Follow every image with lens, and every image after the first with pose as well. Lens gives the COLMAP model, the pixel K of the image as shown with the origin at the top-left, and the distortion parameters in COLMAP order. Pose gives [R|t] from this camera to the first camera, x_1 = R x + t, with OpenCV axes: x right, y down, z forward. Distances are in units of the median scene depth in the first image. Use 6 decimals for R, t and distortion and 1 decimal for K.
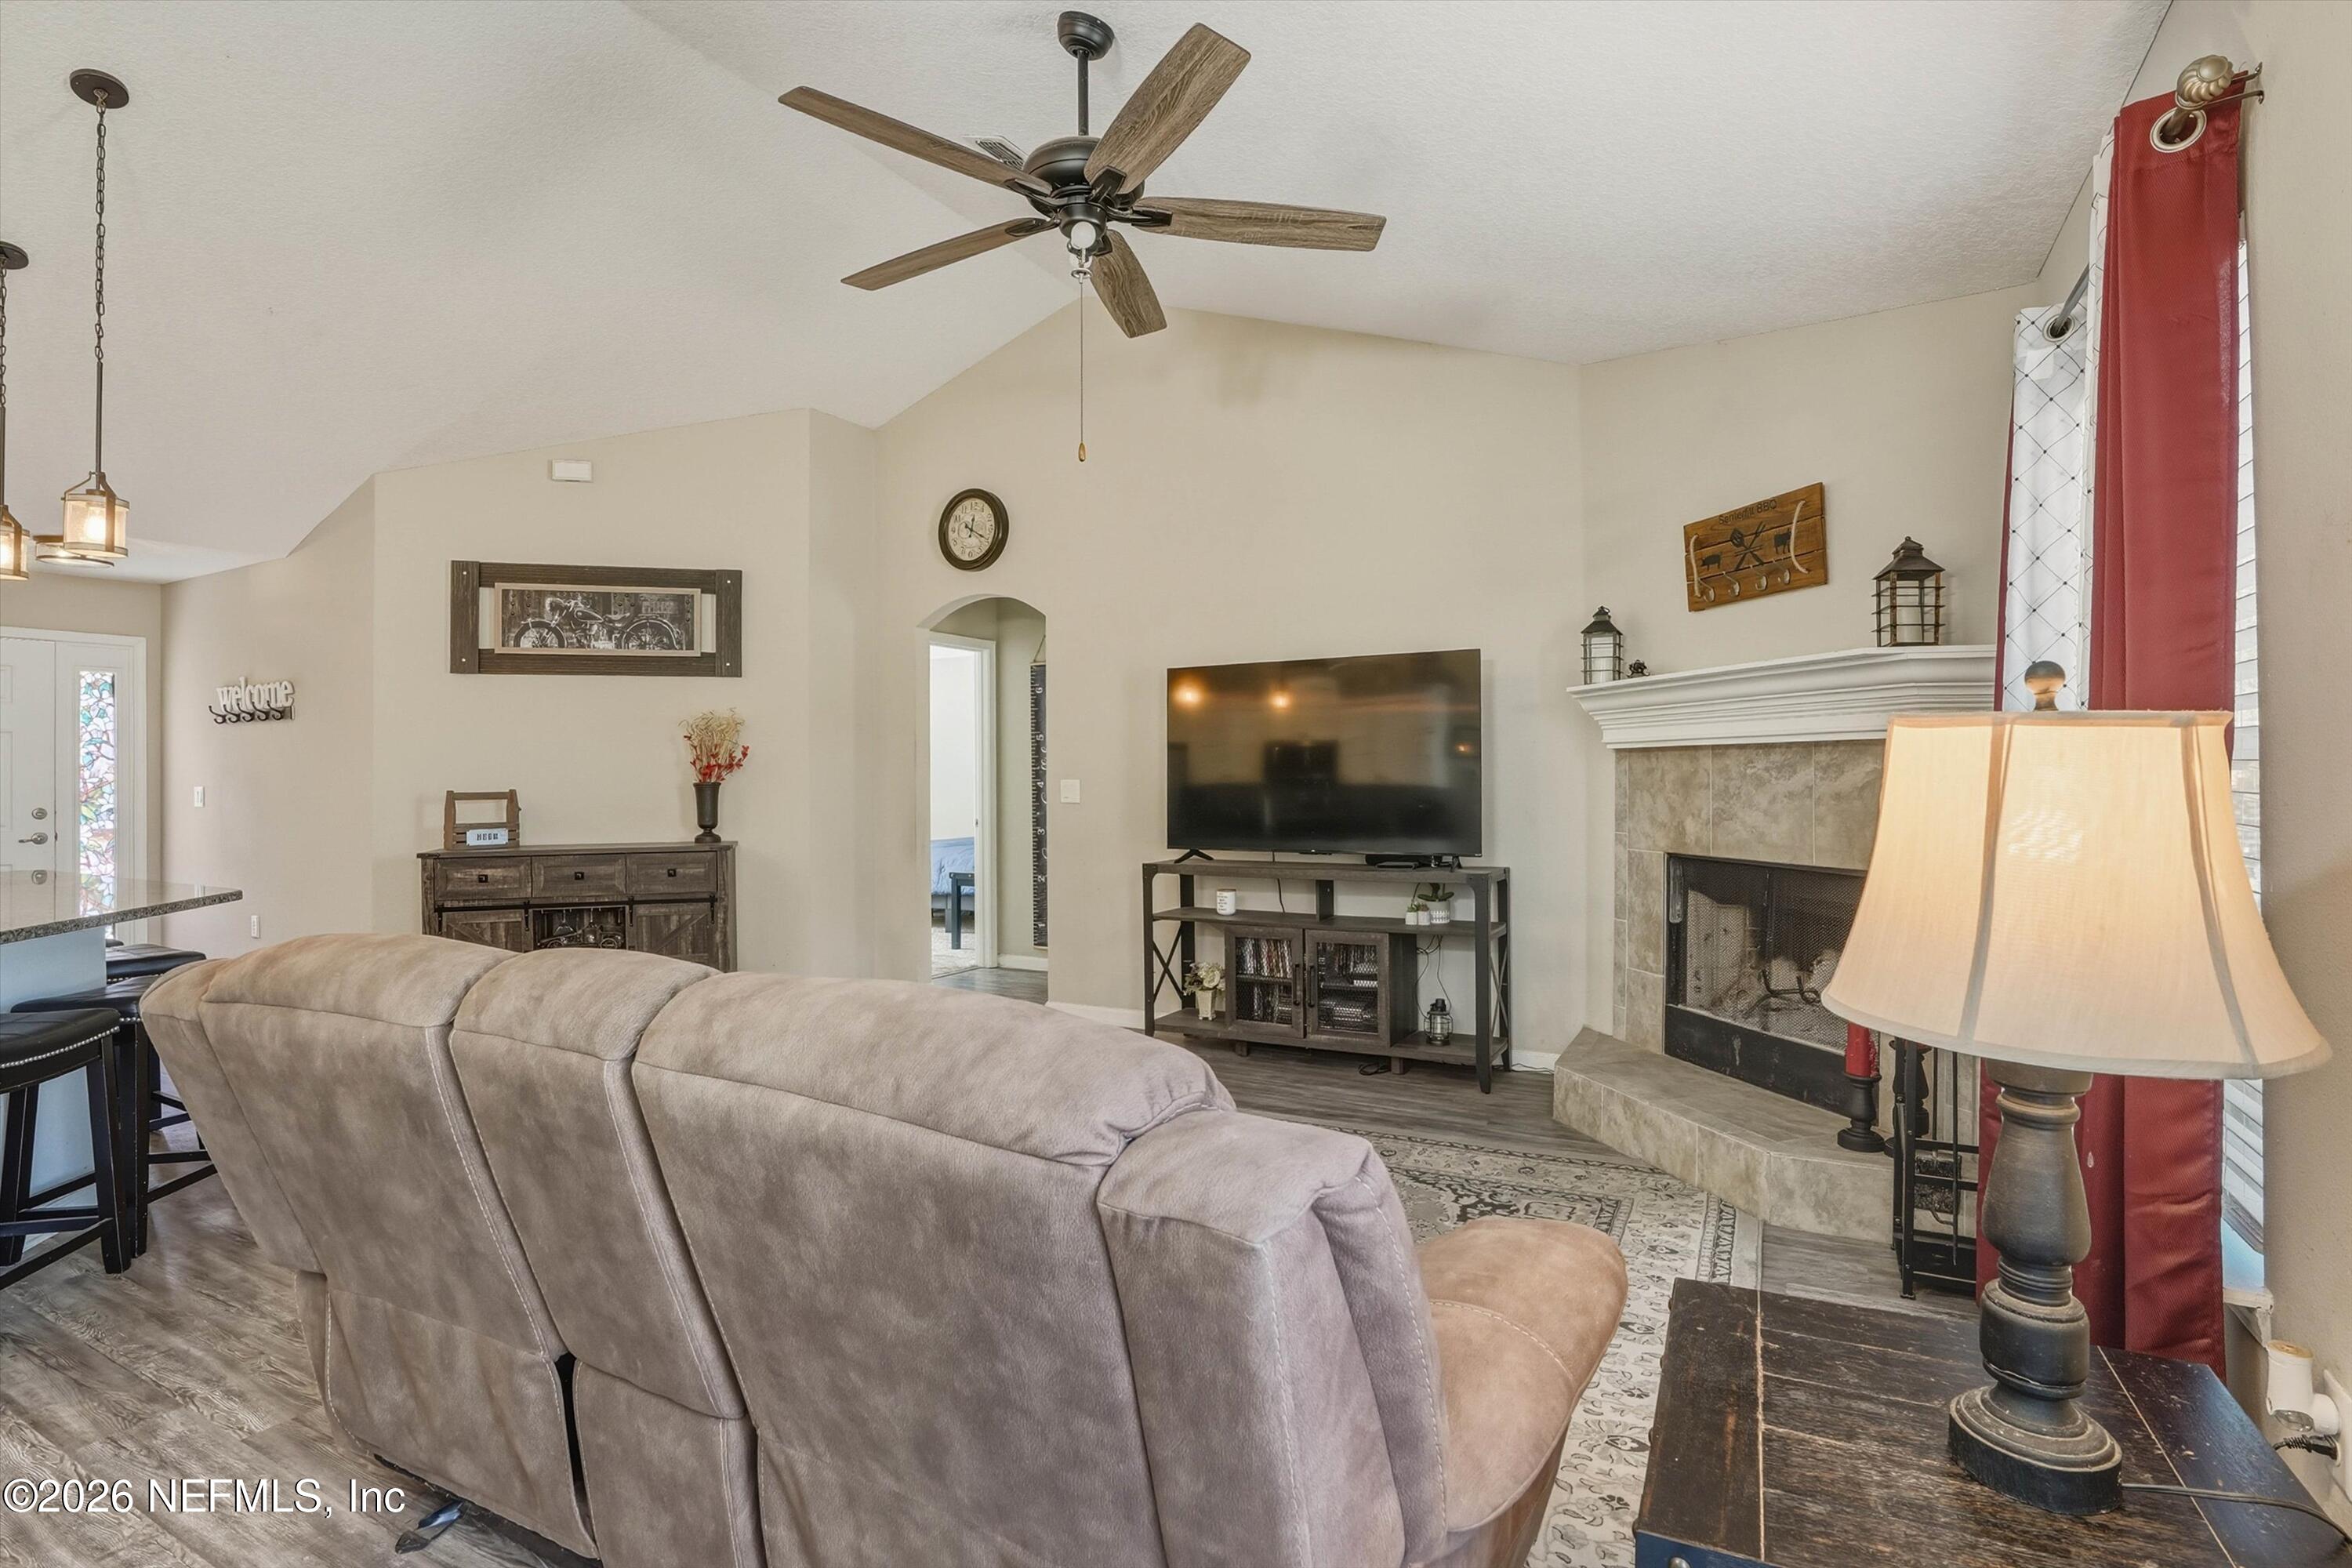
lens RADIAL K [[1173.9, 0, 1176.8], [0, 1173.9, 774.5], [0, 0, 1]] dist [-0.005399, -0.000265]
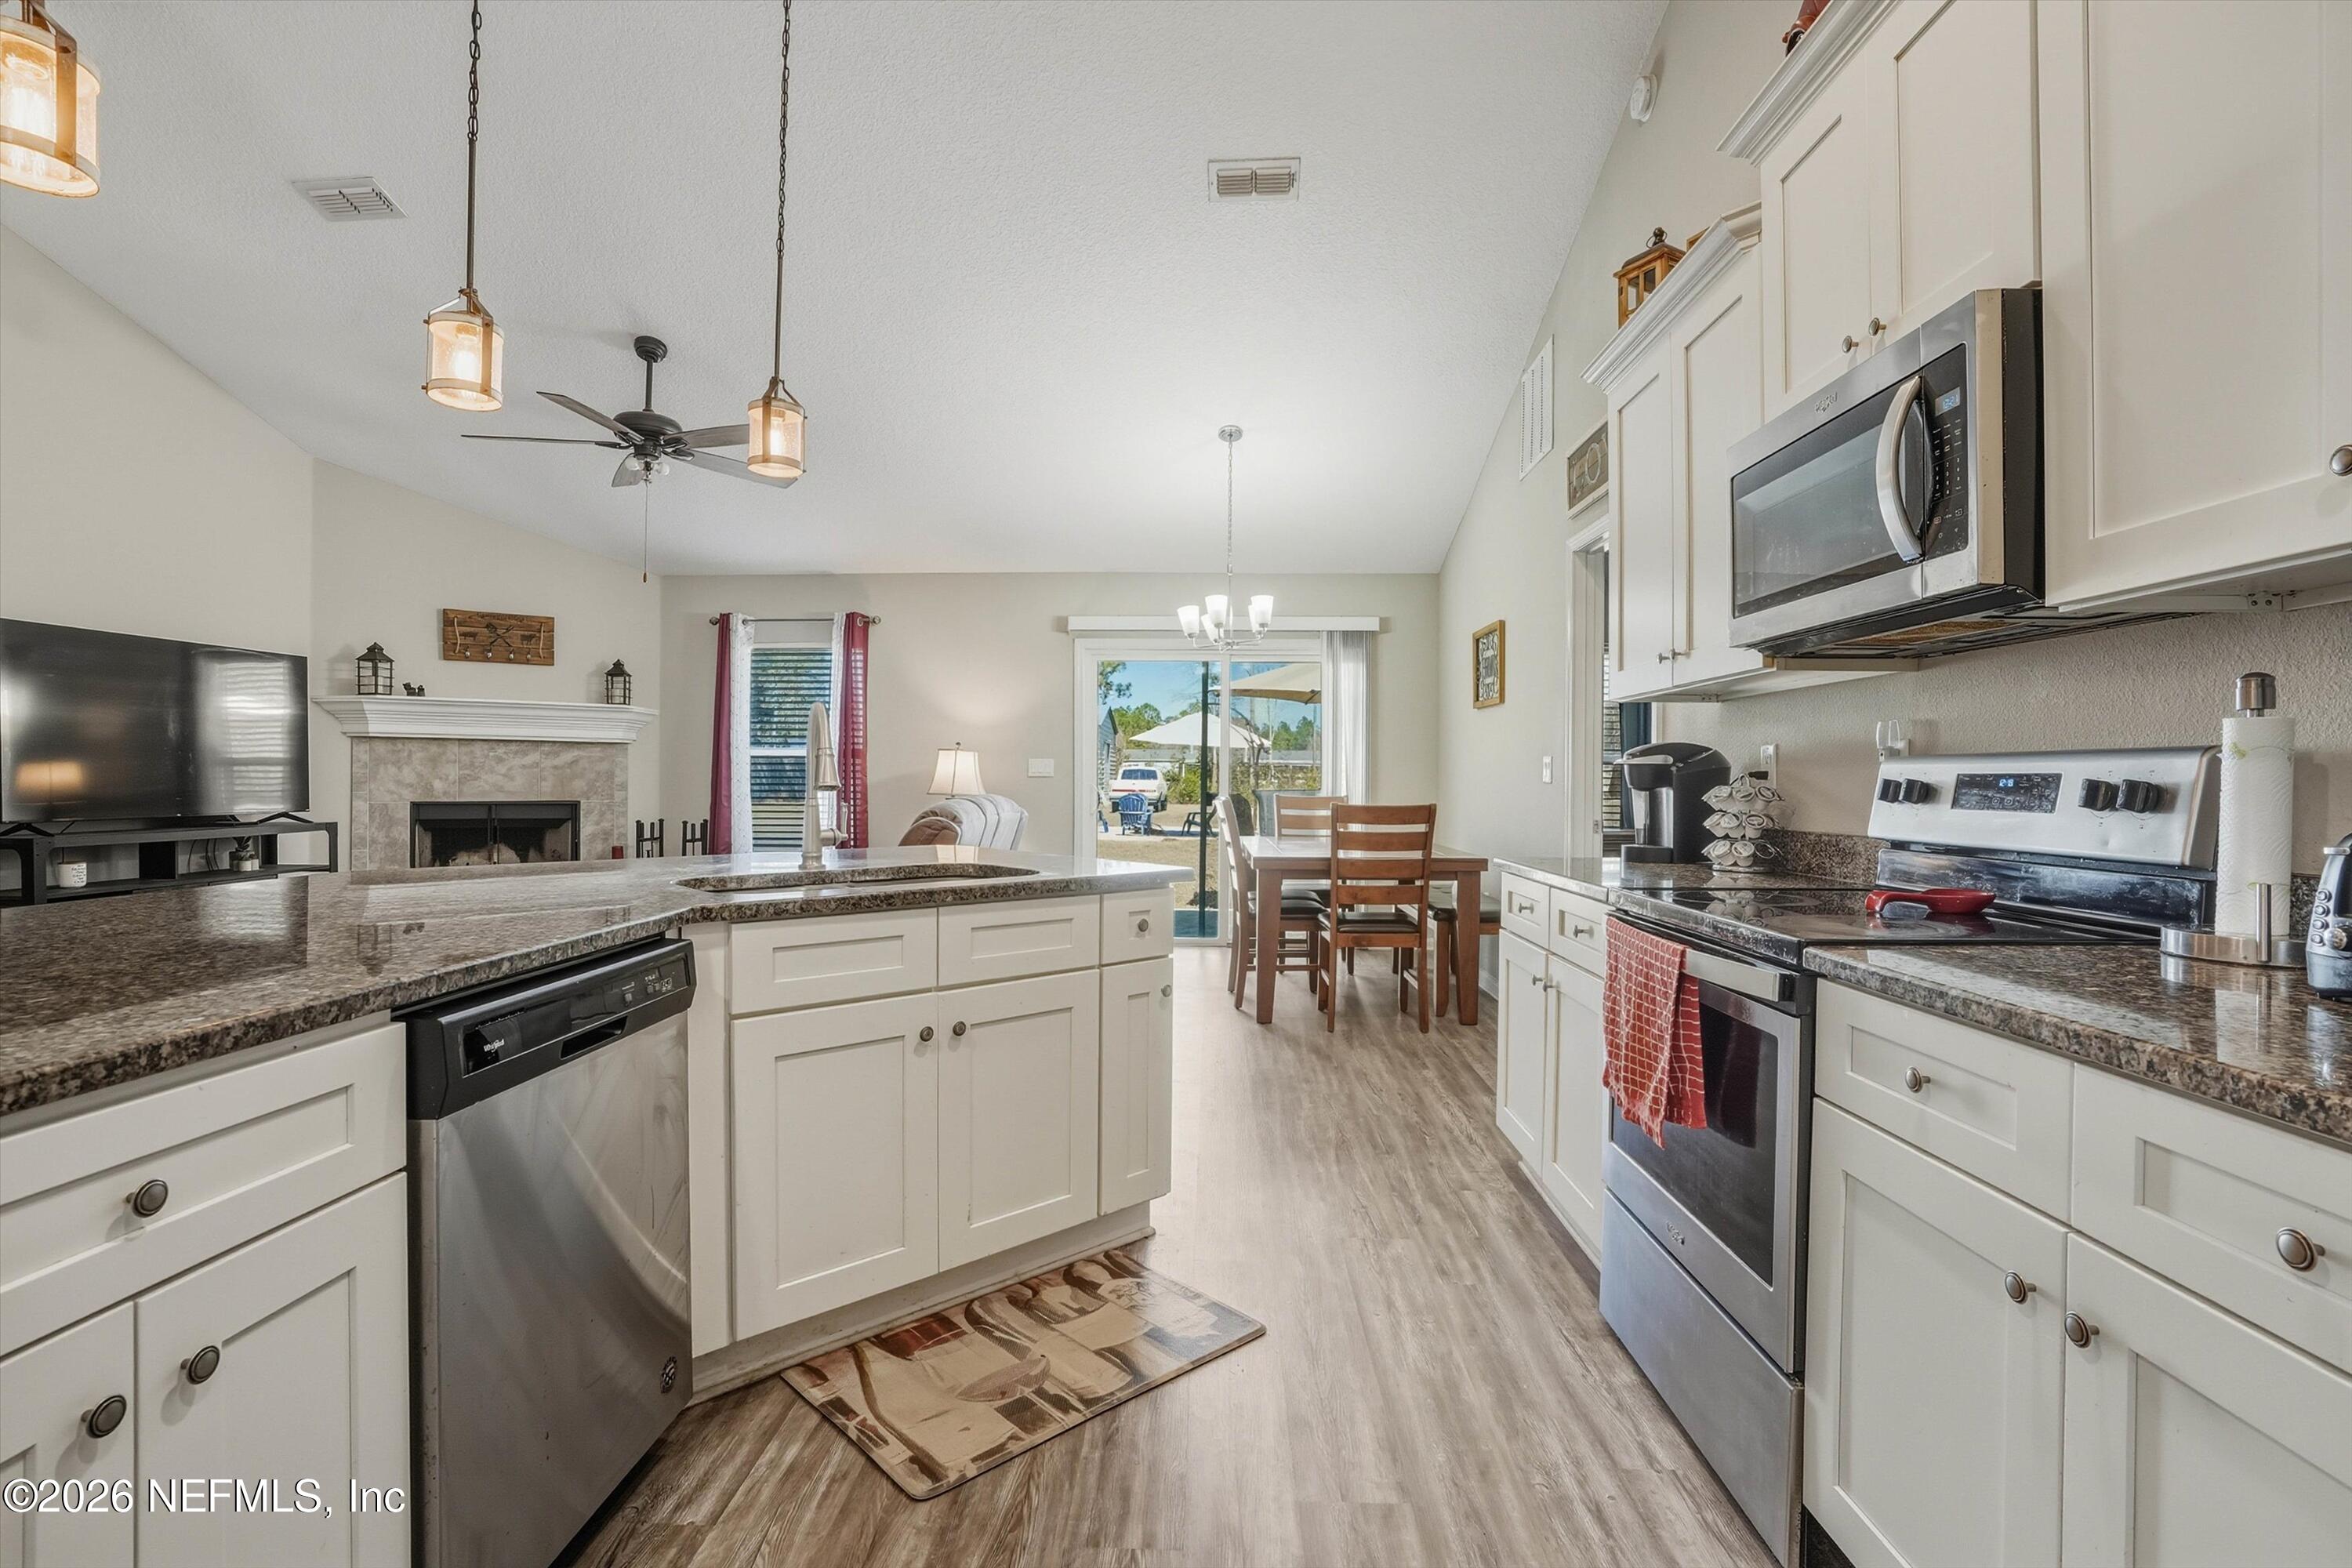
lens RADIAL K [[1095.6, 0, 1199.2], [0, 1095.6, 775.3], [0, 0, 1]] dist [-0.056519, 0.017488]
pose [[-0.450863, 0.001126, 0.892593, -1.555566], [-0.003068, 0.999991, -0.002812, 0.033044], [-0.892588, -0.004006, -0.450855, 0.759524]]
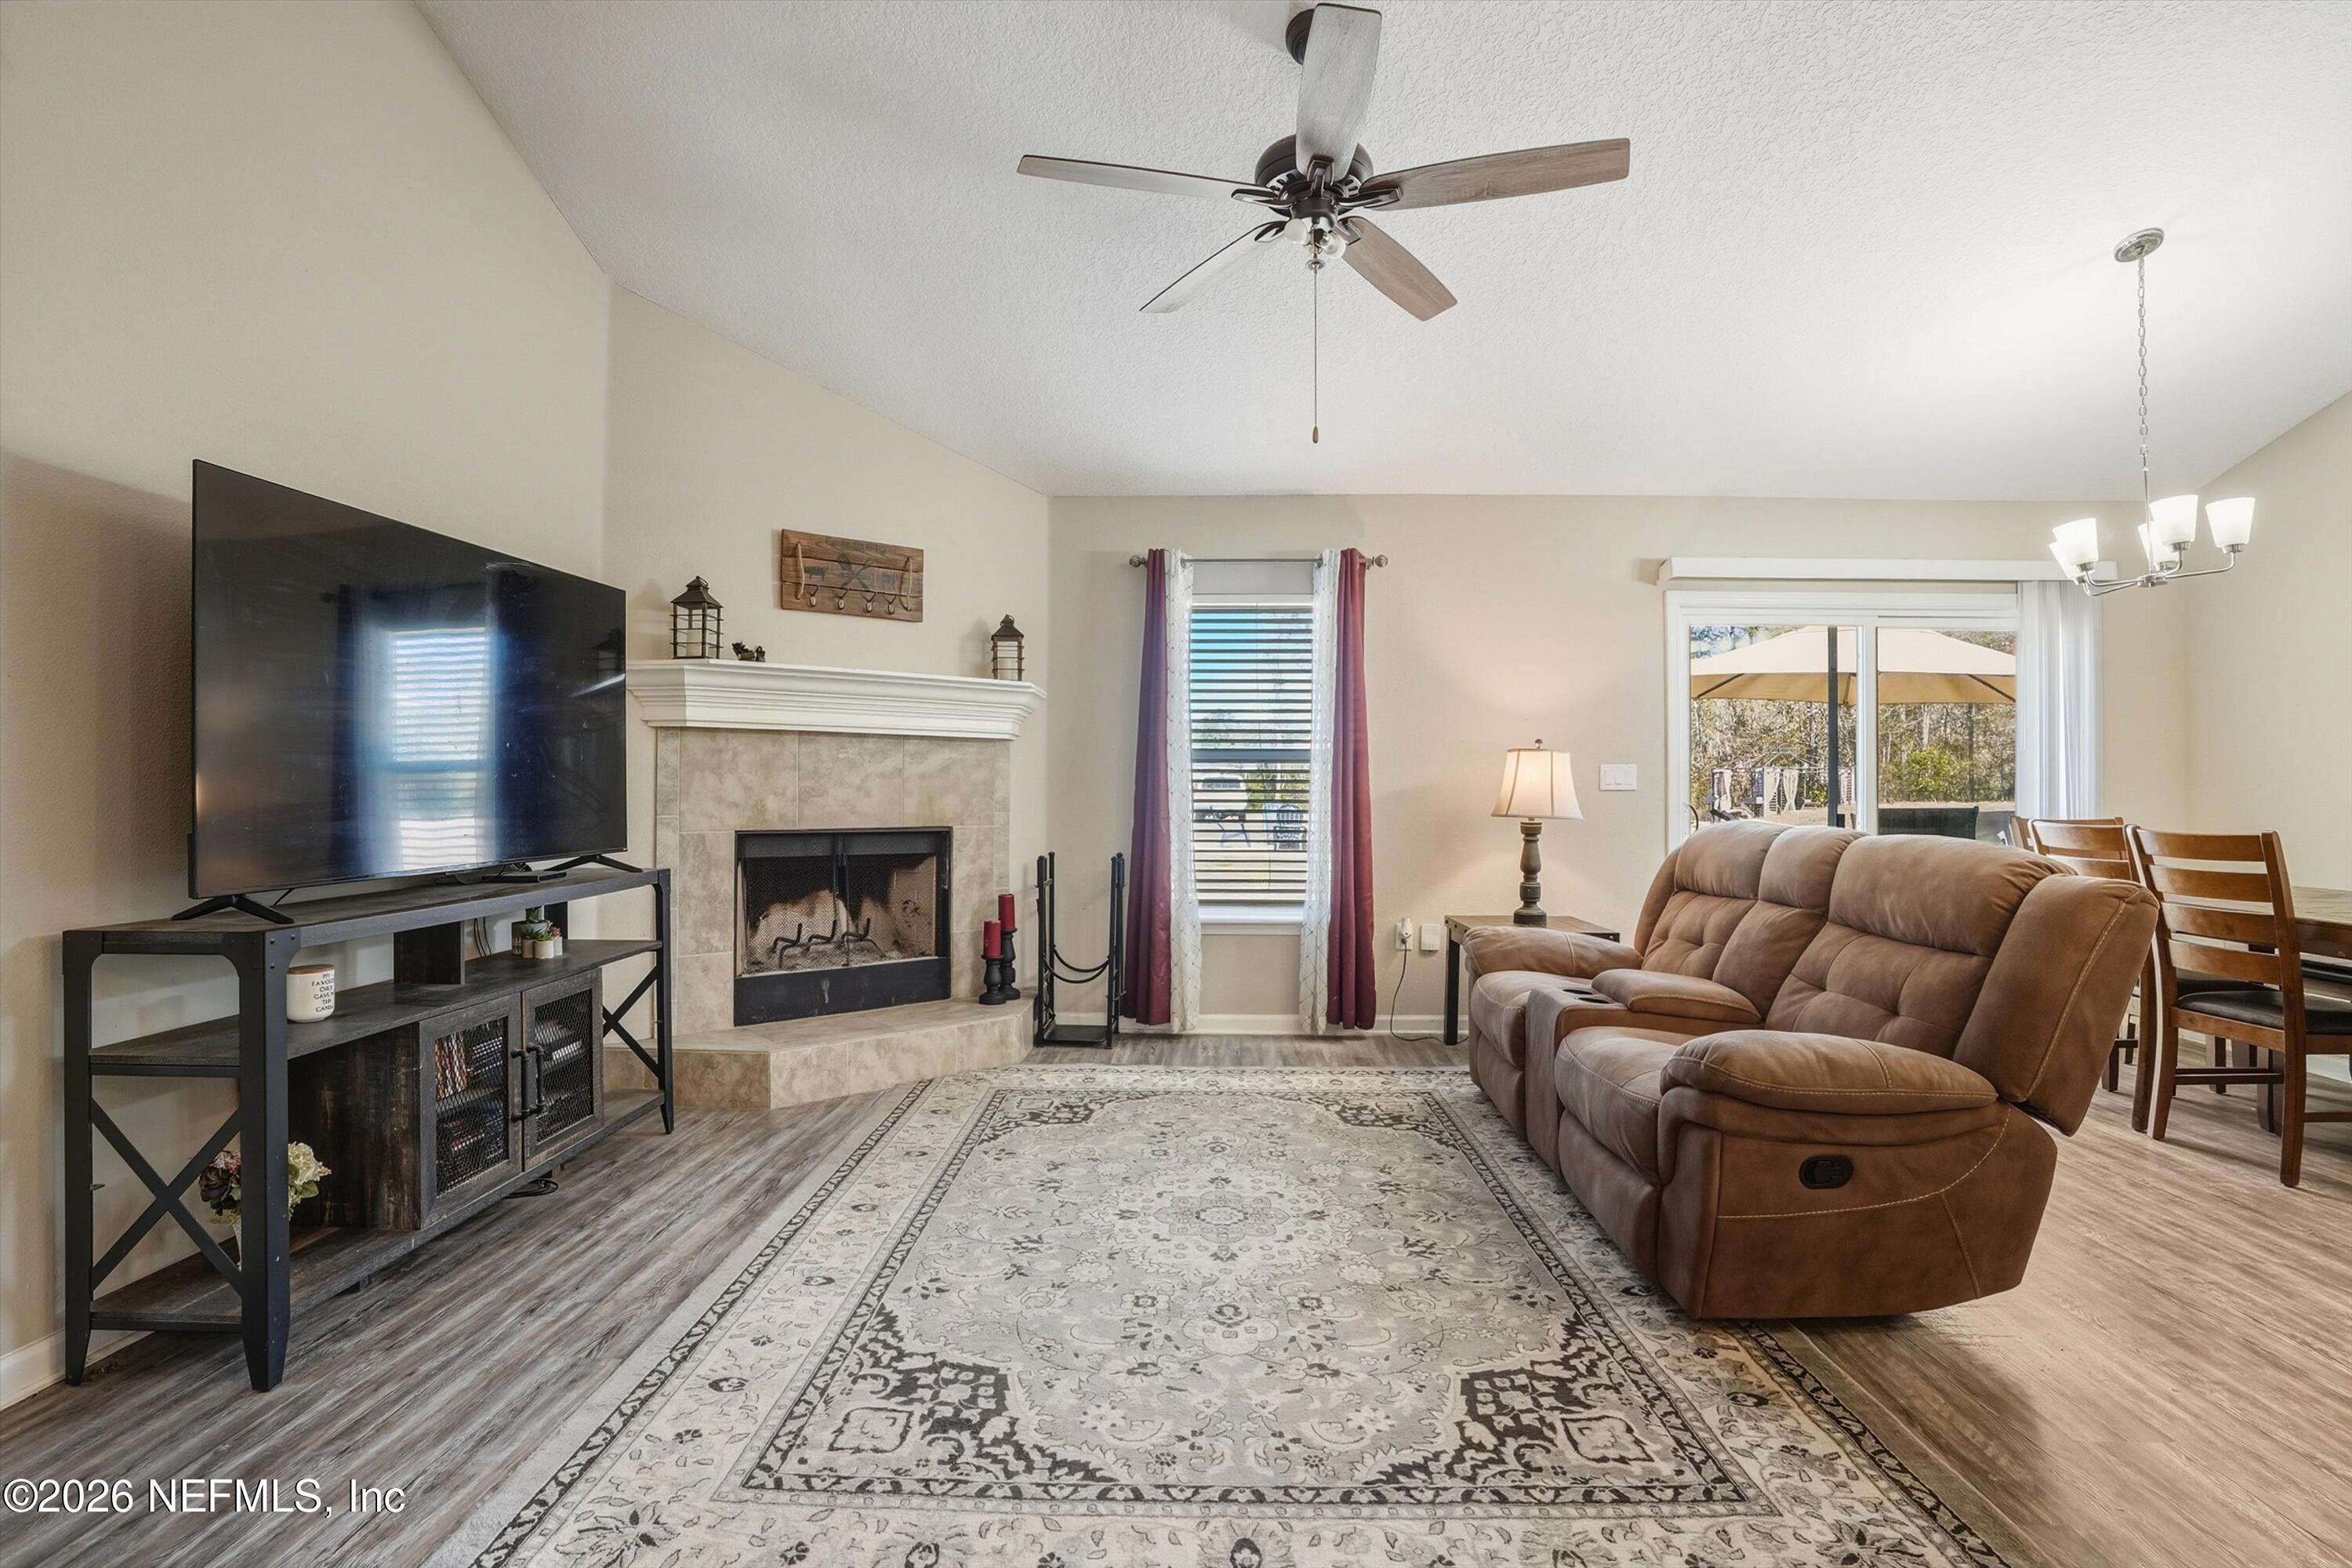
lens RADIAL K [[1095.6, 0, 1195.0], [0, 1095.6, 780.1], [0, 0, 1]] dist [-0.056519, 0.017488]
pose [[-0.449412, 0.004828, 0.893312, -0.685647], [-0.003246, 0.999970, -0.007037, 0.029605], [-0.893319, -0.006062, -0.449383, 1.177201]]
